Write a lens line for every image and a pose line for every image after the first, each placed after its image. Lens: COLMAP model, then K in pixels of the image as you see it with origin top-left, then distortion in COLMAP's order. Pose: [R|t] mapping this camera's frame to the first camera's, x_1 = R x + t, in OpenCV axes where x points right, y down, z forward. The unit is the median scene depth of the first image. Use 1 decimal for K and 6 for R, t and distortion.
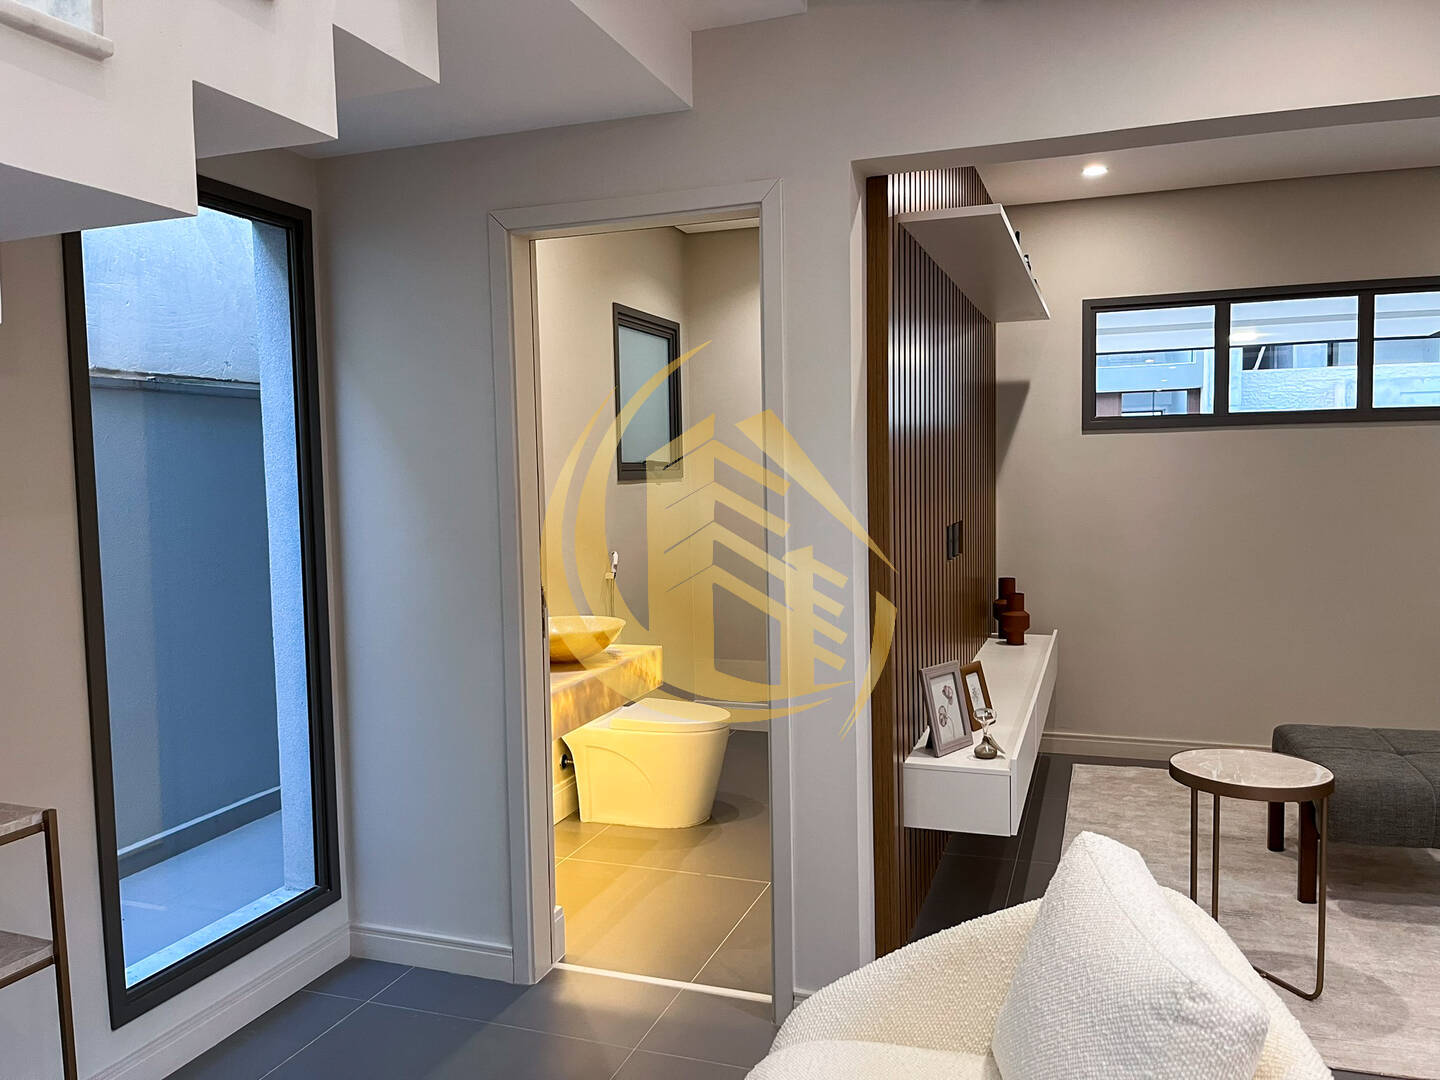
lens RADIAL K [[1088.9, 0, 722.3], [0, 1088.9, 544.4], [0, 0, 1]] dist [0.025978, -0.028165]
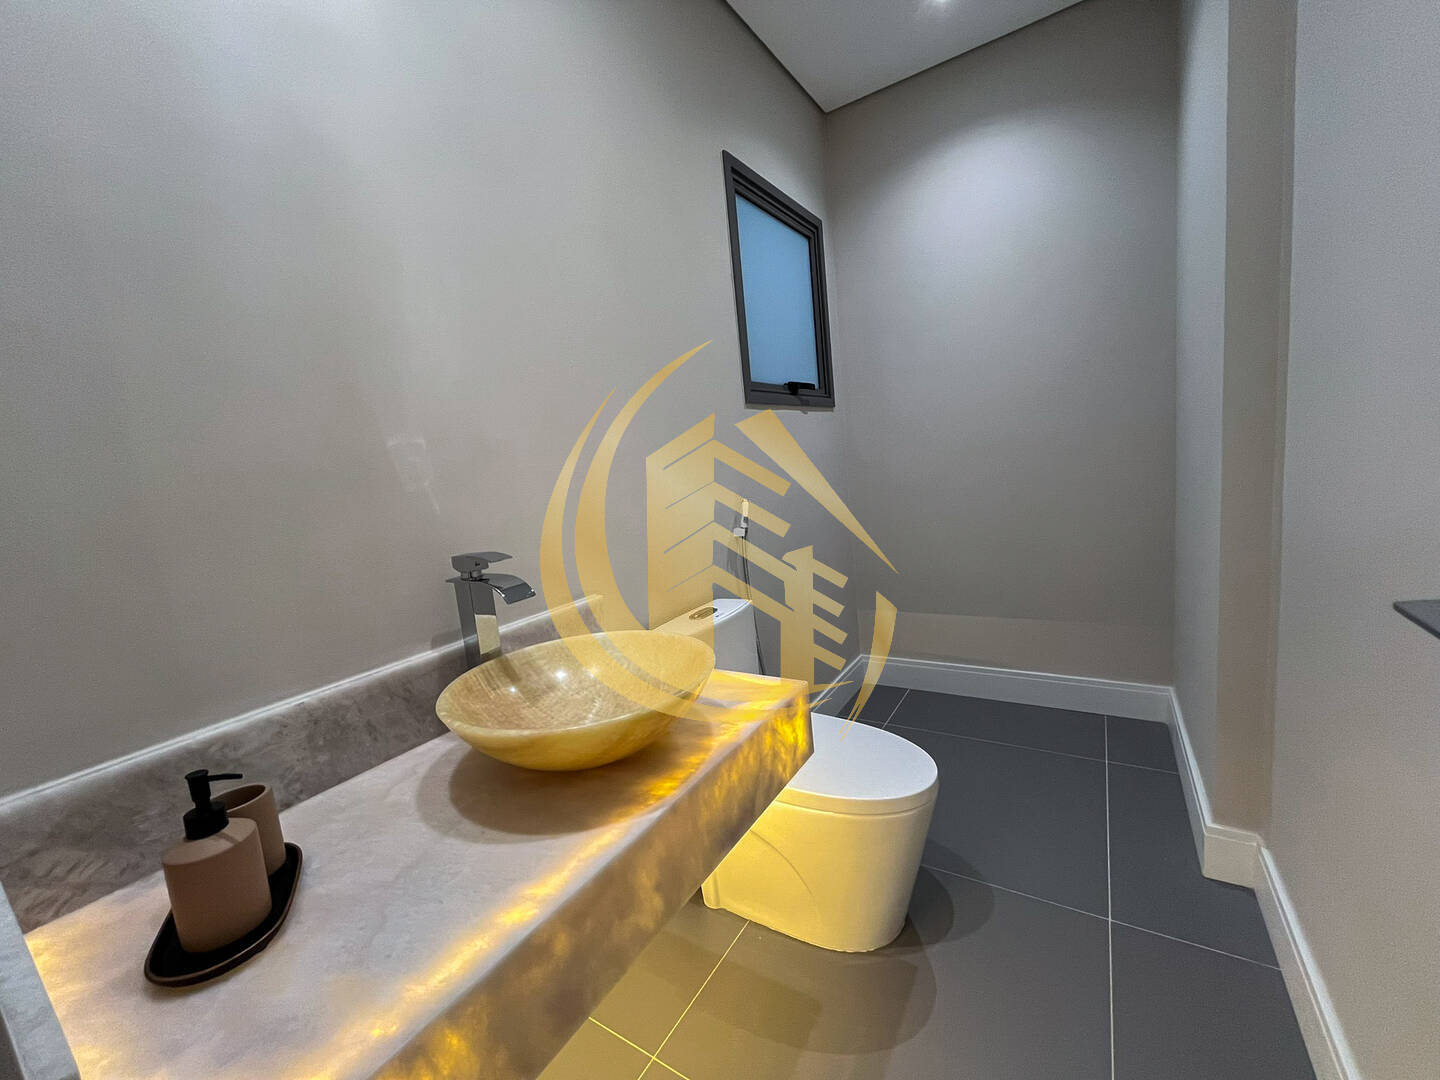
lens RADIAL K [[581.1, 0, 717.1], [0, 581.1, 539.6], [0, 0, 1]] dist [-0.005549, -0.000897]
pose [[0.969141, -0.046218, -0.242137, -0.017385], [0.065299, 0.995310, 0.071376, 0.003245], [0.237703, -0.084985, 0.967613, 0.458085]]
